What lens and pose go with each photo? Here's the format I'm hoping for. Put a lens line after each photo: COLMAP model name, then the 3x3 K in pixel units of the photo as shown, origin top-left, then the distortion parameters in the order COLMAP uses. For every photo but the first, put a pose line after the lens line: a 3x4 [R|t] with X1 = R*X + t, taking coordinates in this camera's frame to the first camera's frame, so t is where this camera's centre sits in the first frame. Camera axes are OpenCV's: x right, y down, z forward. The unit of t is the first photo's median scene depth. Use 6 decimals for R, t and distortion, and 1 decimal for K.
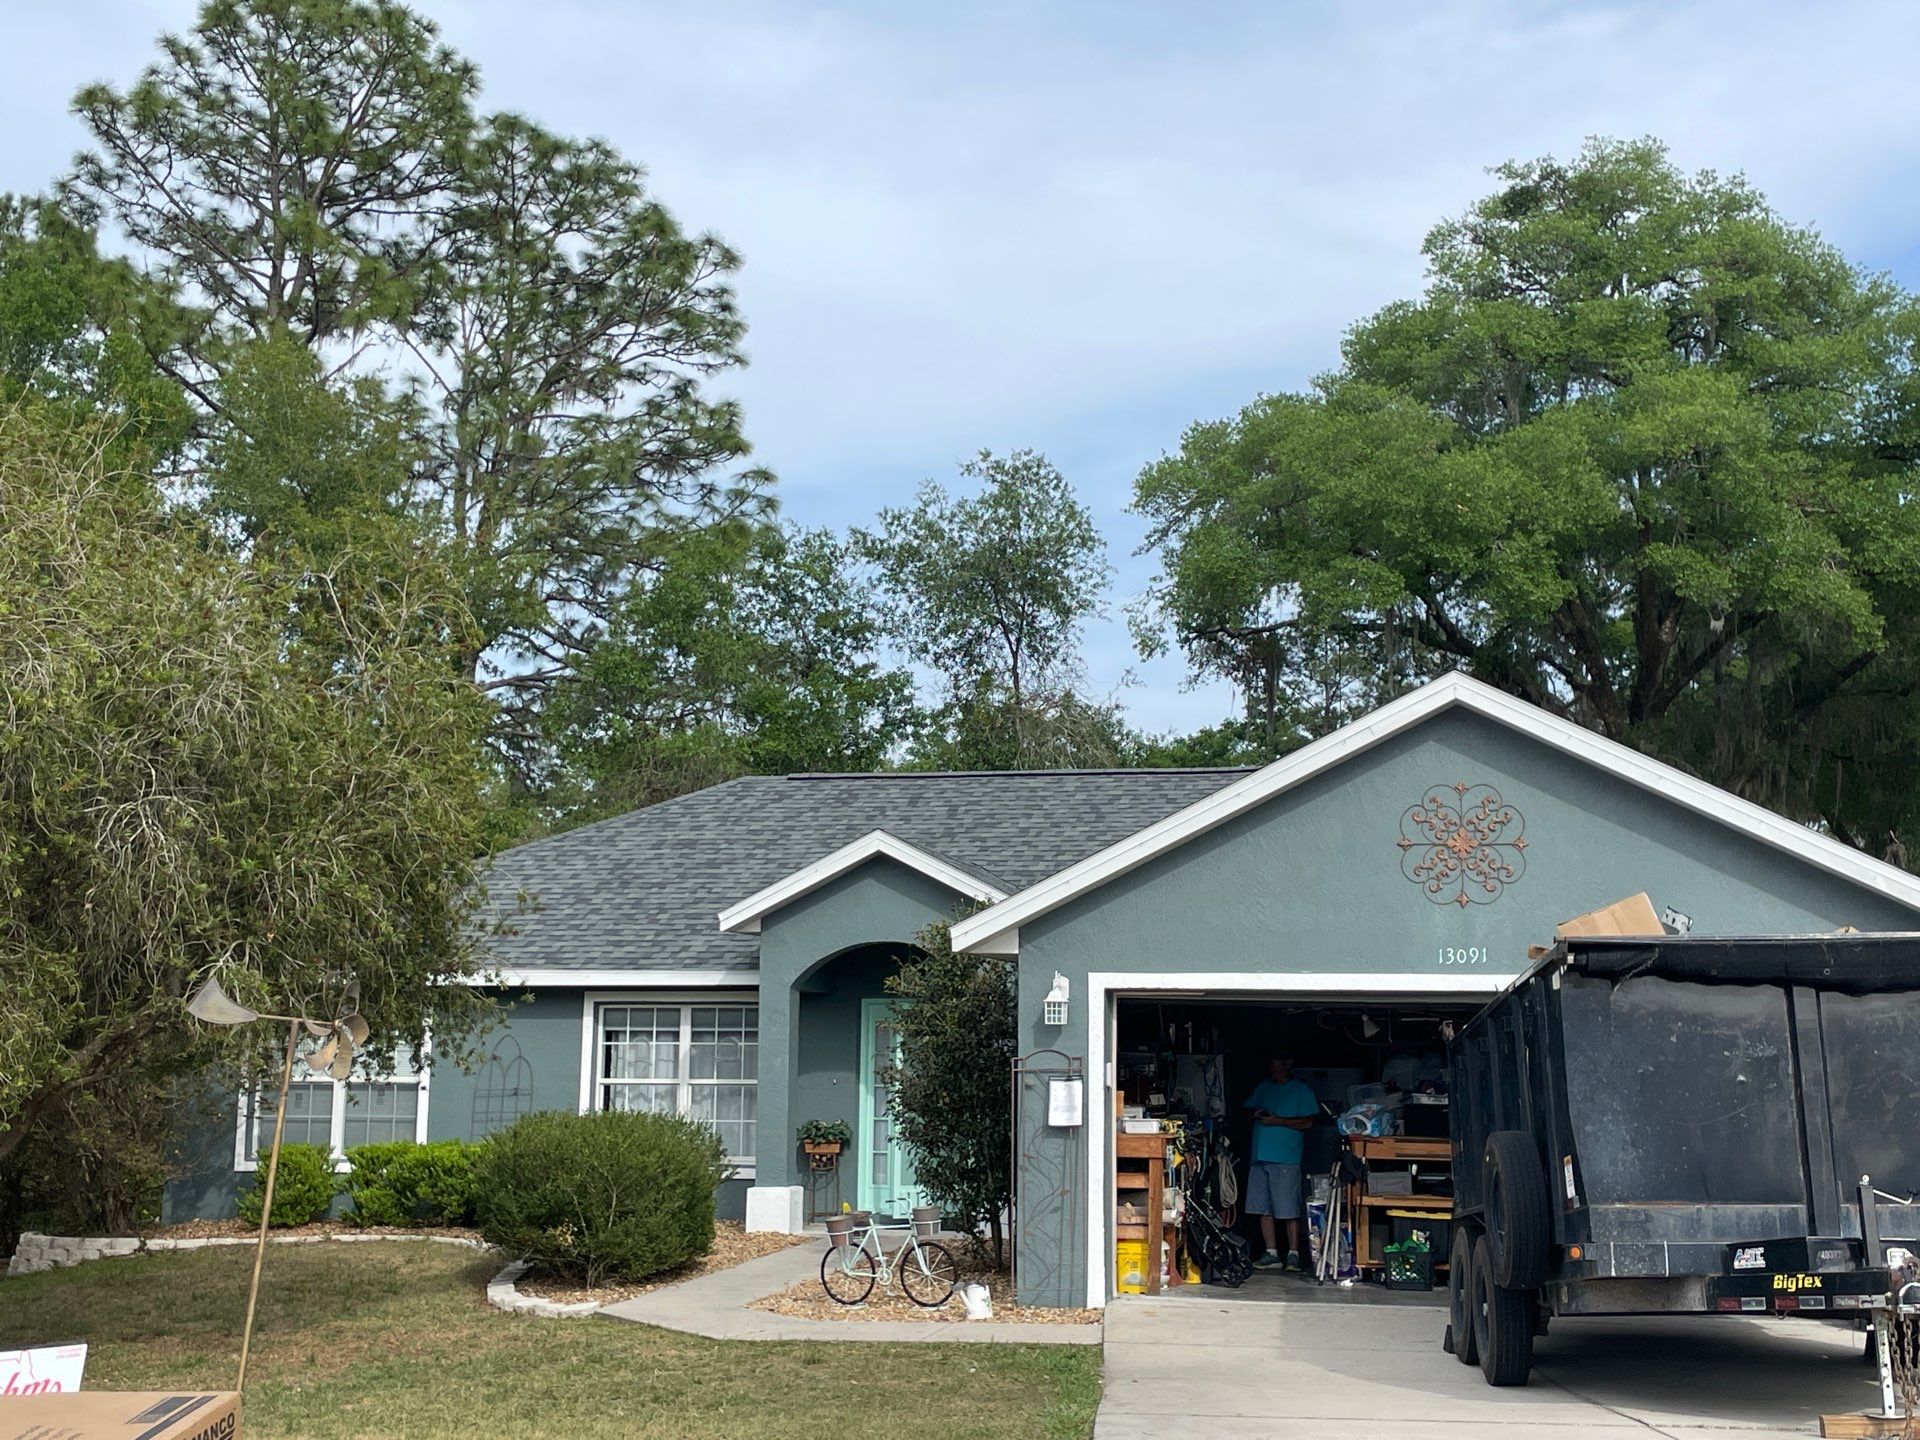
lens RADIAL K [[2197.3, 0, 960.0], [0, 2197.3, 720.0], [0, 0, 1]] dist [-0.002202, 0.014738]
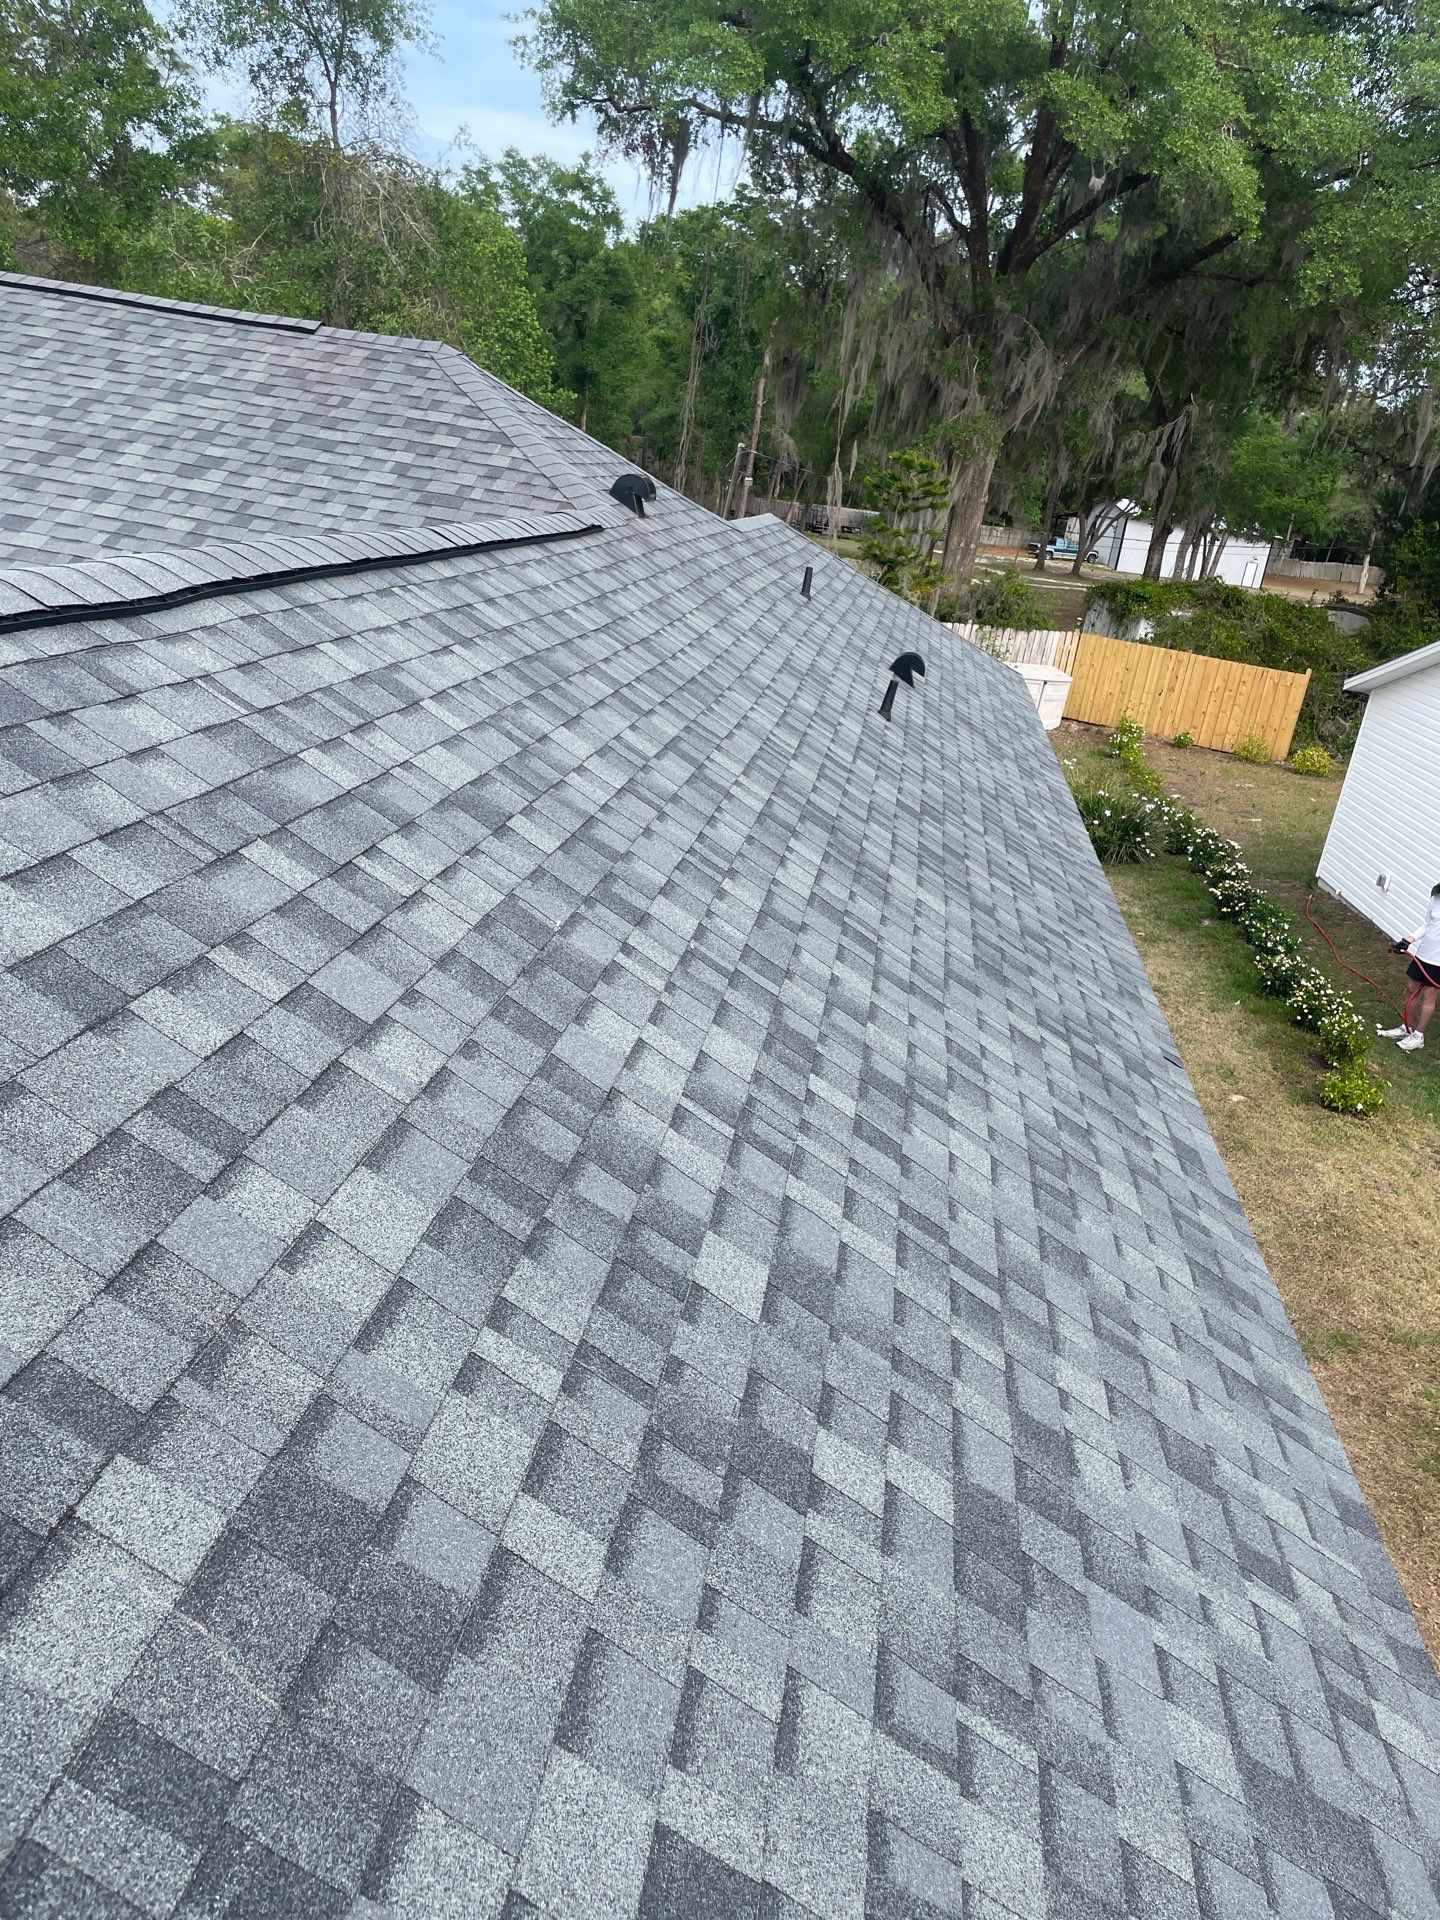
lens RADIAL K [[1457.4, 0, 716.7], [0, 1457.4, 941.3], [0, 0, 1]] dist [0.084006, -0.118692]
pose [[0.983419, 0.085237, 0.160071, 0.110335], [-0.149200, 0.882024, 0.446961, -0.015314], [-0.103089, -0.463432, 0.880116, 0.308704]]
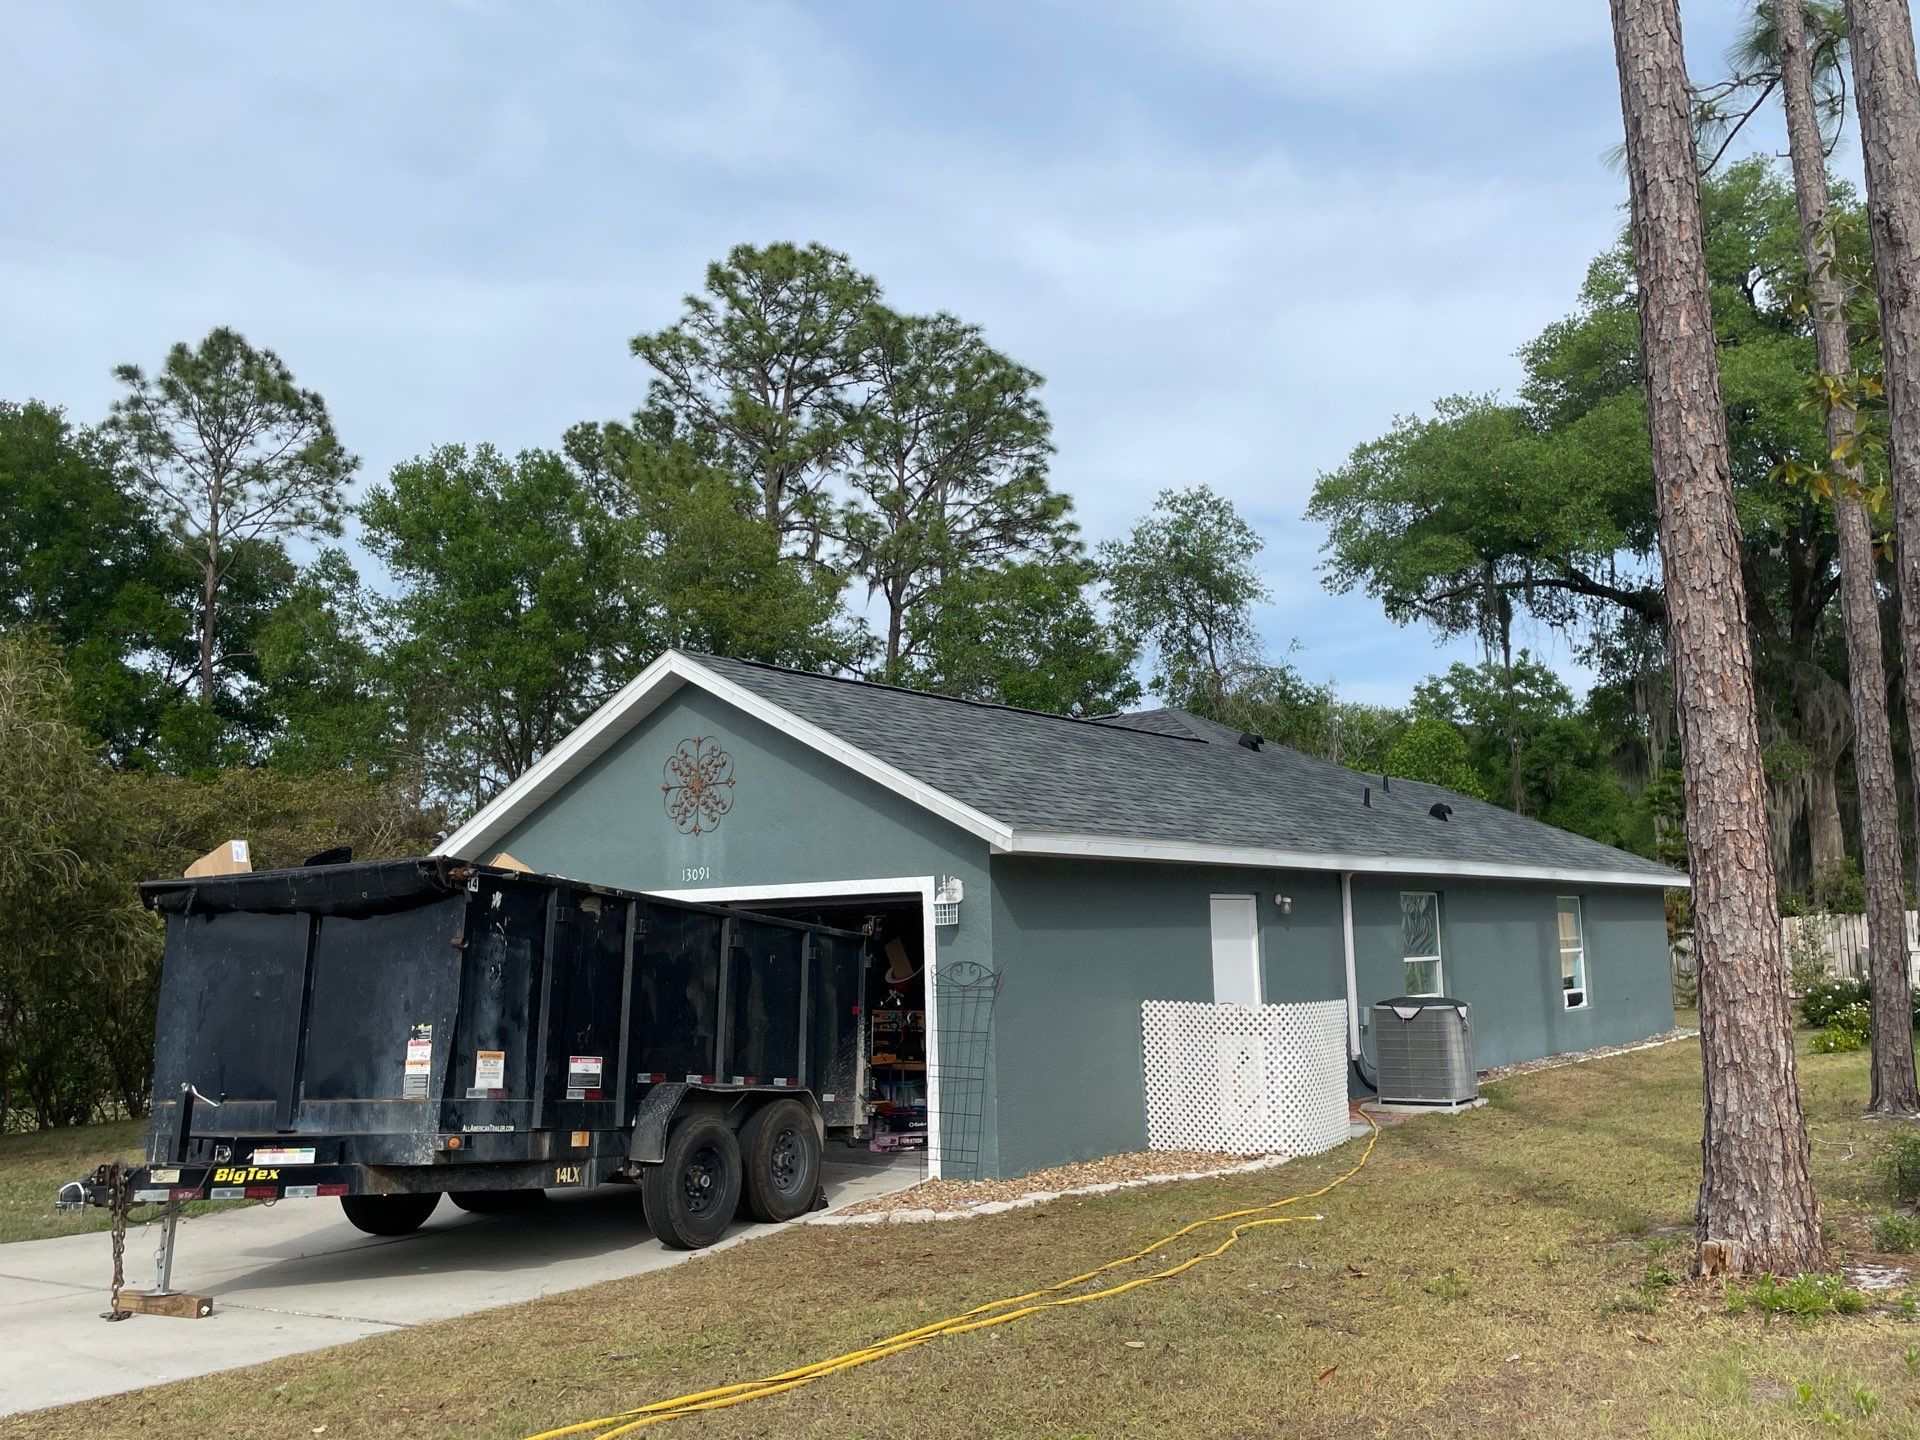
lens RADIAL K [[1497.4, 0, 960.0], [0, 1497.4, 720.0], [0, 0, 1]] dist [0.001625, -0.001286]
pose [[0.931342, -0.083897, -0.354349, 0.205973], [0.088612, 0.996062, -0.002931, 0.010810], [0.353200, -0.028670, 0.935109, 0.077529]]
